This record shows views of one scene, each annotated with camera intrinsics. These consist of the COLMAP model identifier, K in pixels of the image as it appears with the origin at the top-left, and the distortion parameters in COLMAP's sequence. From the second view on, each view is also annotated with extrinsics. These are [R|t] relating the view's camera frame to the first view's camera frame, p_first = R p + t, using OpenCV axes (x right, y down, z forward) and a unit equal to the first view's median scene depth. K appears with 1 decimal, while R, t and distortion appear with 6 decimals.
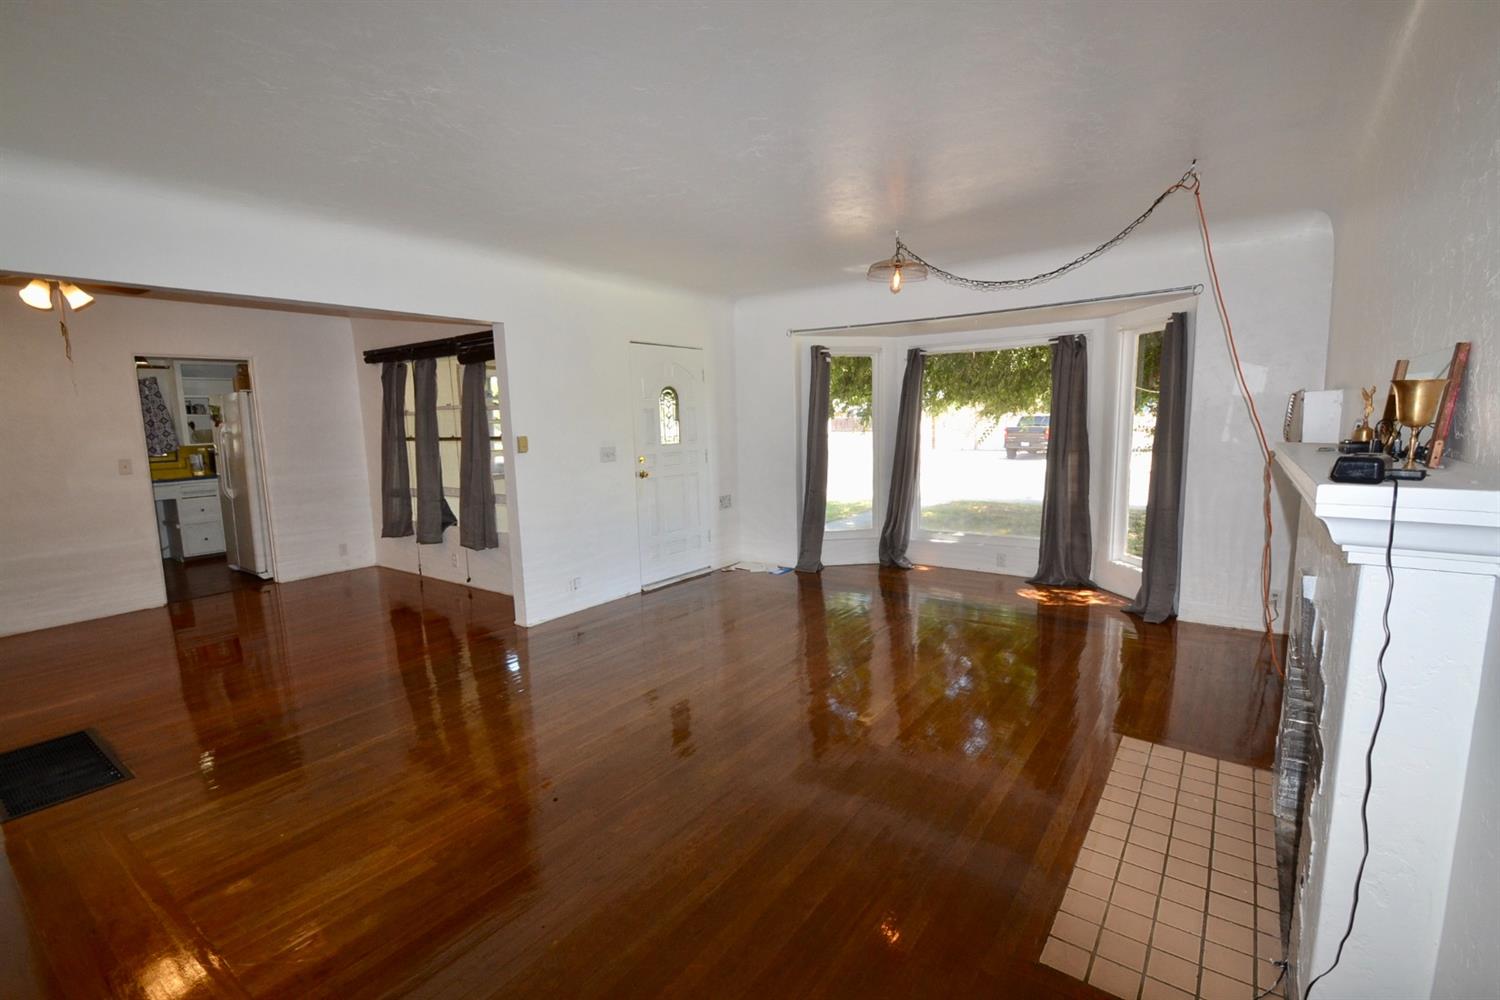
lens RADIAL K [[672.2, 0, 744.2], [0, 672.2, 496.7], [0, 0, 1]] dist [-0.000552, 0.000047]
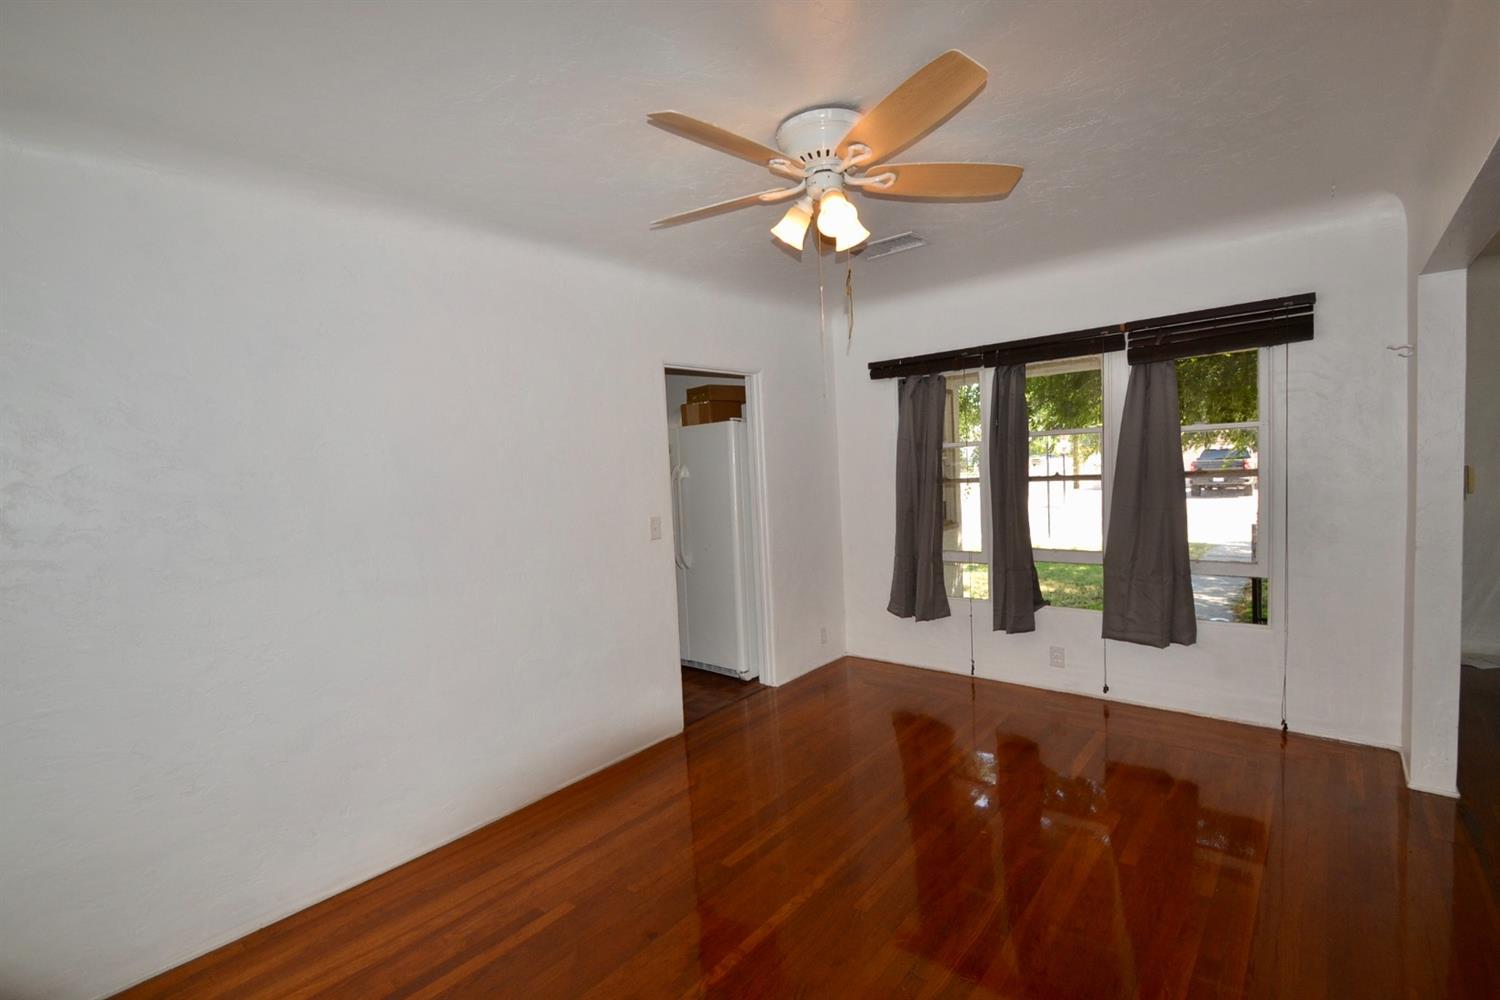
lens RADIAL K [[672.2, 0, 761.1], [0, 672.2, 499.8], [0, 0, 1]] dist [-0.000552, 0.000047]
pose [[0.996411, -0.024298, -0.081083, -0.297638], [0.018834, 0.997542, -0.067491, -0.010248], [0.082524, 0.065722, 0.994420, 0.130838]]
